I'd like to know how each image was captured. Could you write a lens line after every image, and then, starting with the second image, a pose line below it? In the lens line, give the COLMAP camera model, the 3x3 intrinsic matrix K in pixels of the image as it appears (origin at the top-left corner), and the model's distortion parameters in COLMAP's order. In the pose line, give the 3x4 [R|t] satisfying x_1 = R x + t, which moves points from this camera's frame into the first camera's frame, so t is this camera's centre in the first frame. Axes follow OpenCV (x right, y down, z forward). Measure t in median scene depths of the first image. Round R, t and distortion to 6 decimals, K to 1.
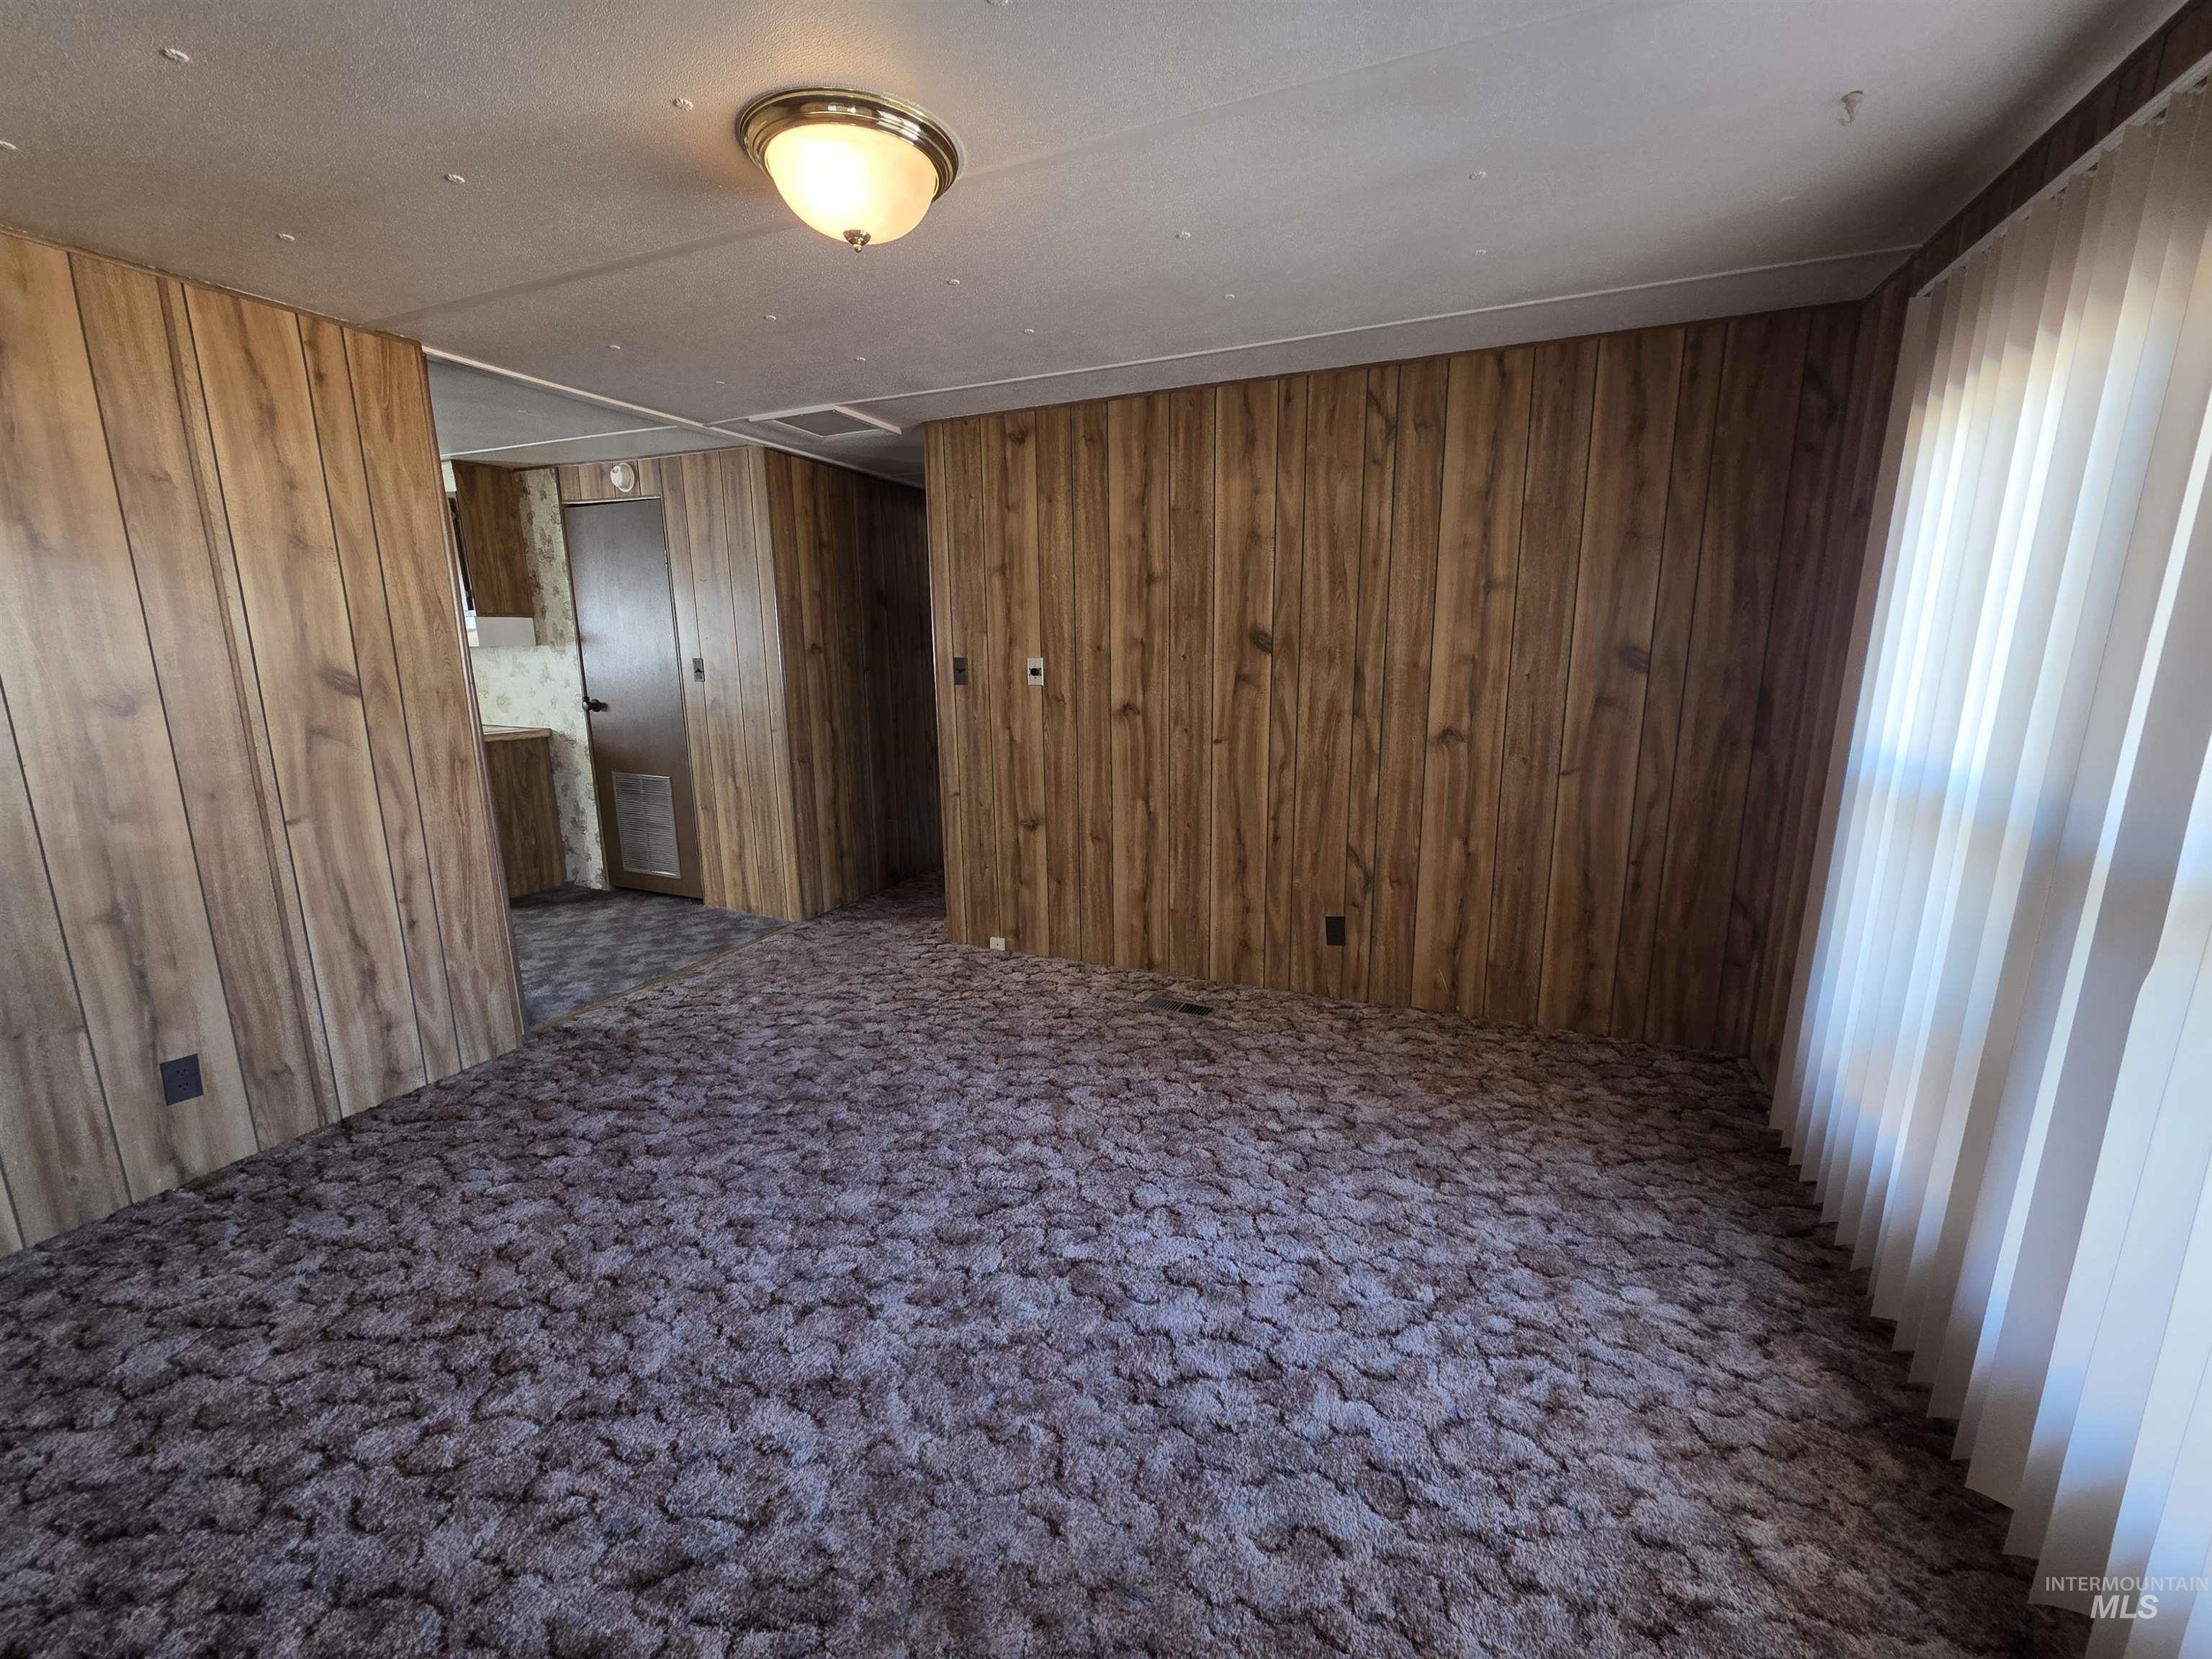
lens RADIAL K [[875.9, 0, 1116.4], [0, 875.9, 822.1], [0, 0, 1]] dist [0.001119, 0.000012]
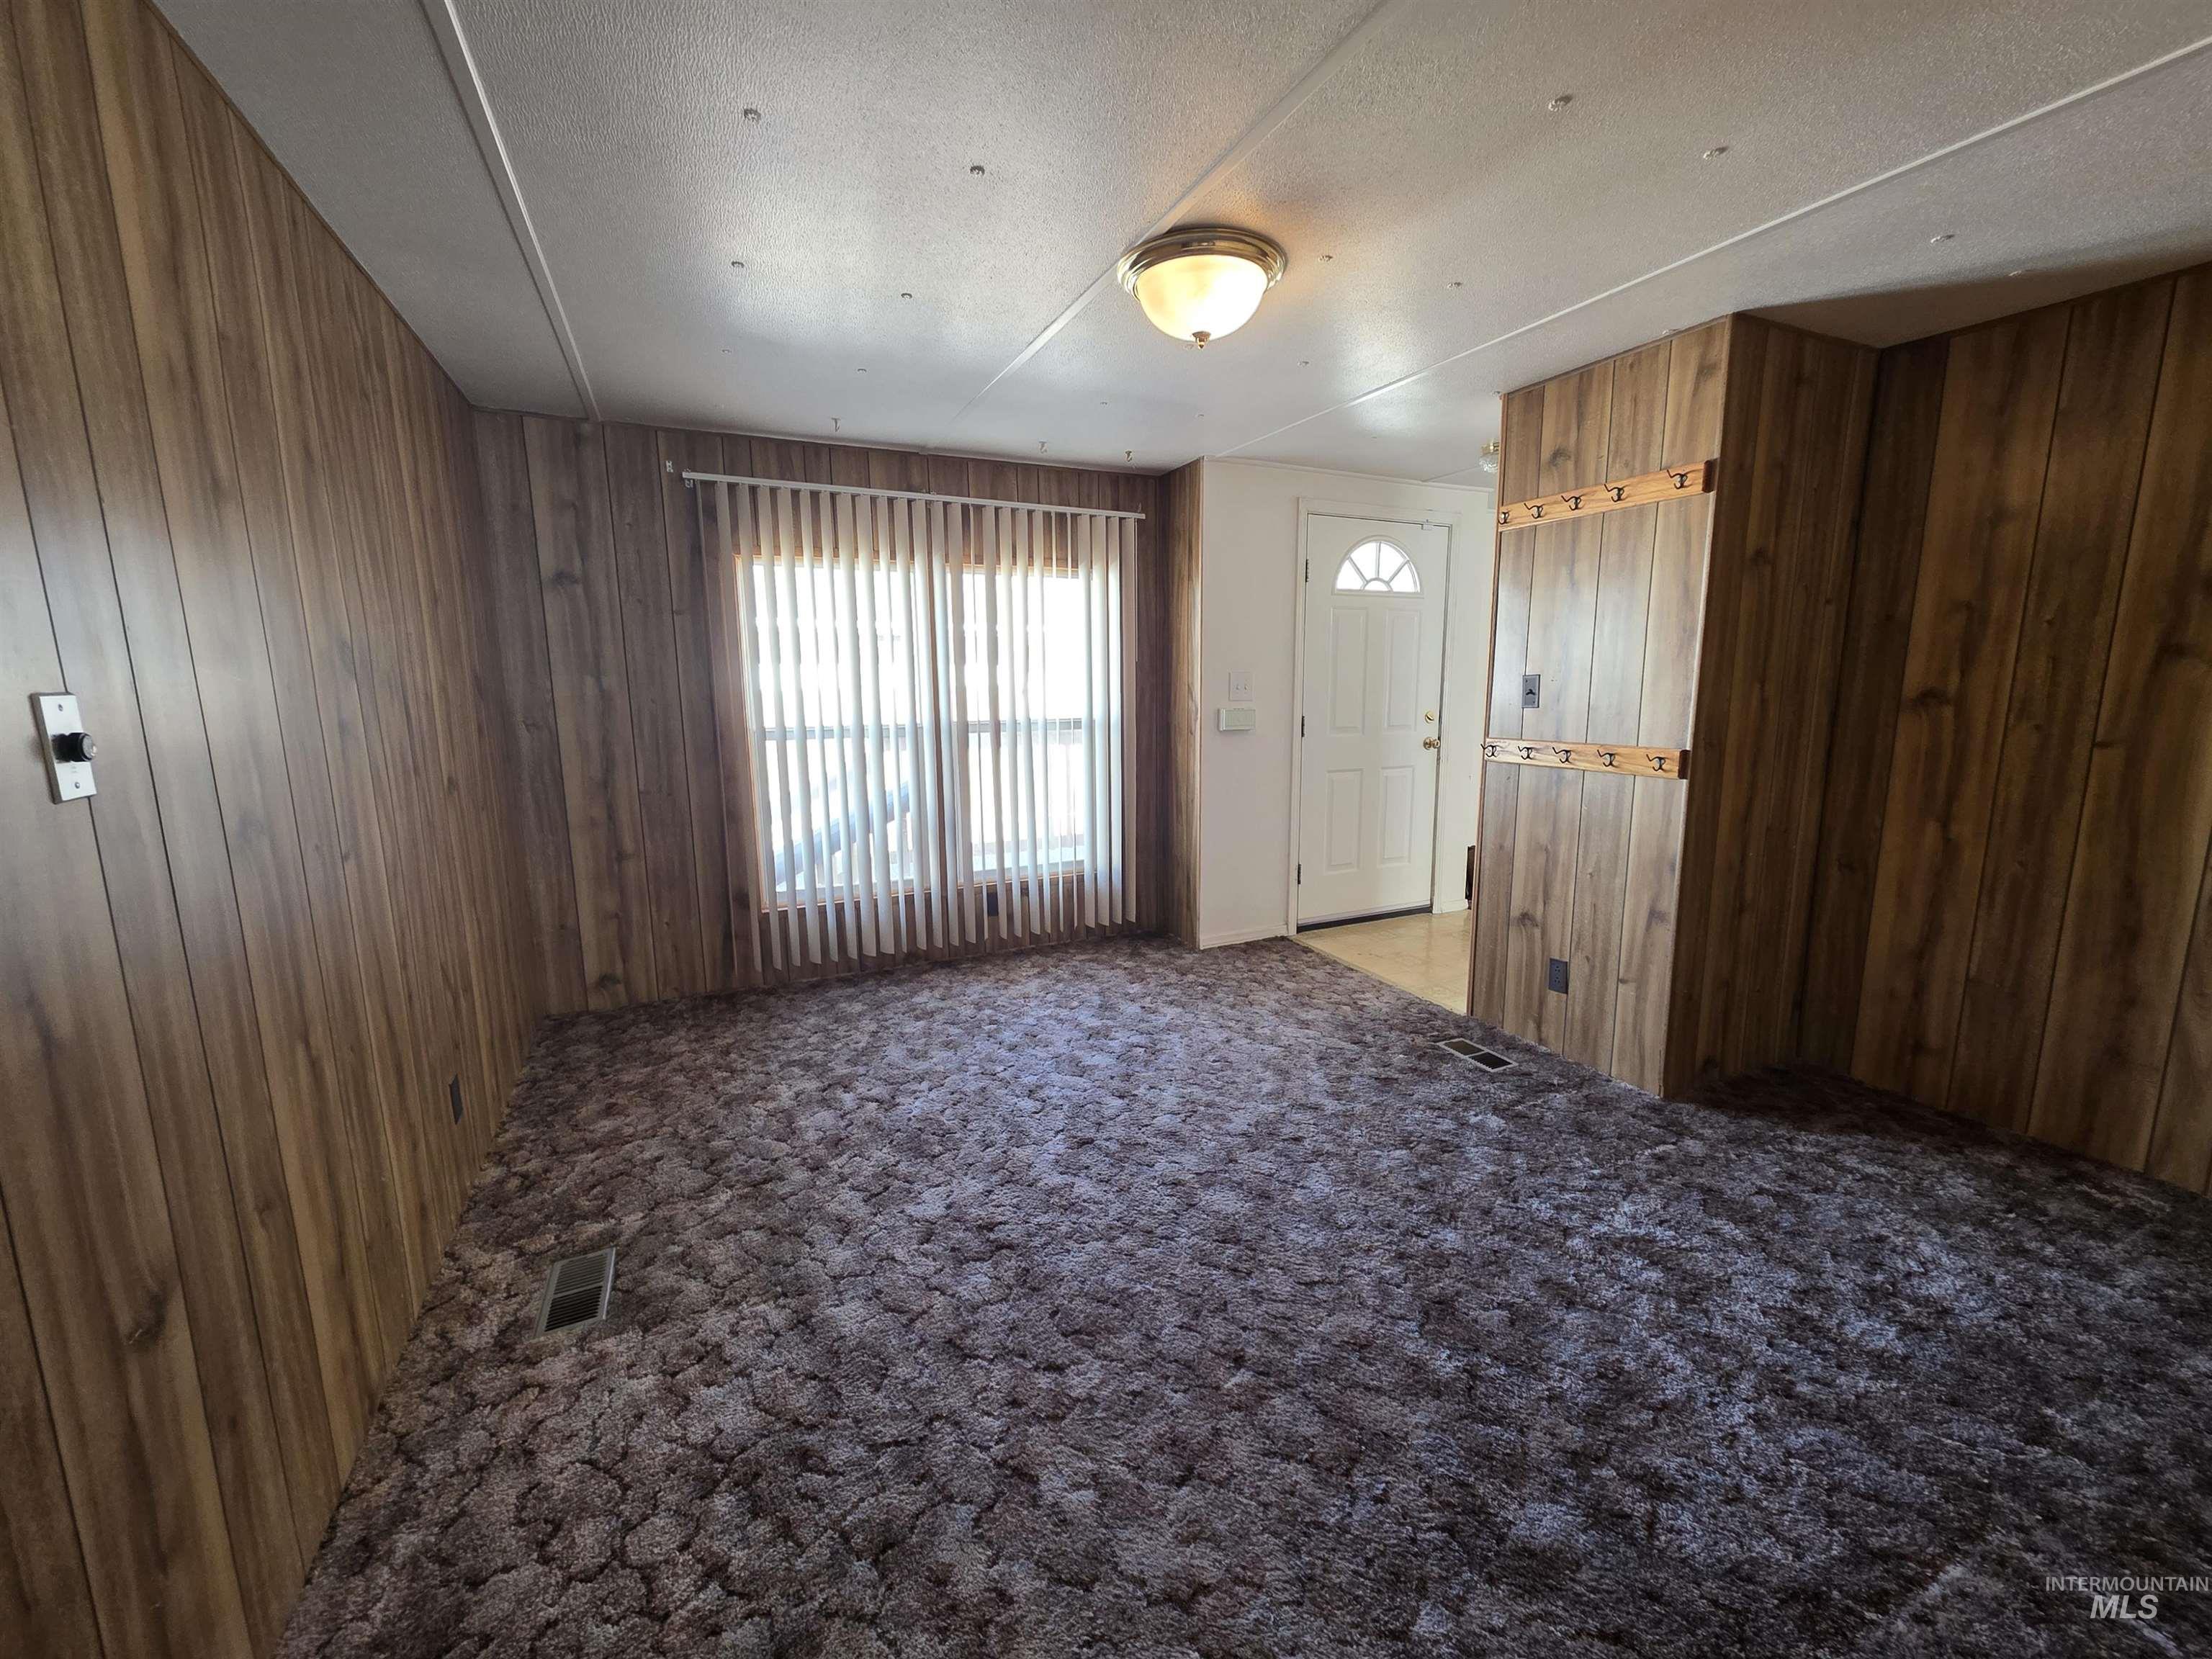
lens RADIAL K [[875.9, 0, 1116.4], [0, 875.9, 822.1], [0, 0, 1]] dist [0.001119, 0.000012]
pose [[-0.751397, -0.097852, 0.652554, -0.817905], [0.139583, 0.942992, 0.302129, -0.308851], [-0.644918, 0.318104, -0.694903, 1.630953]]
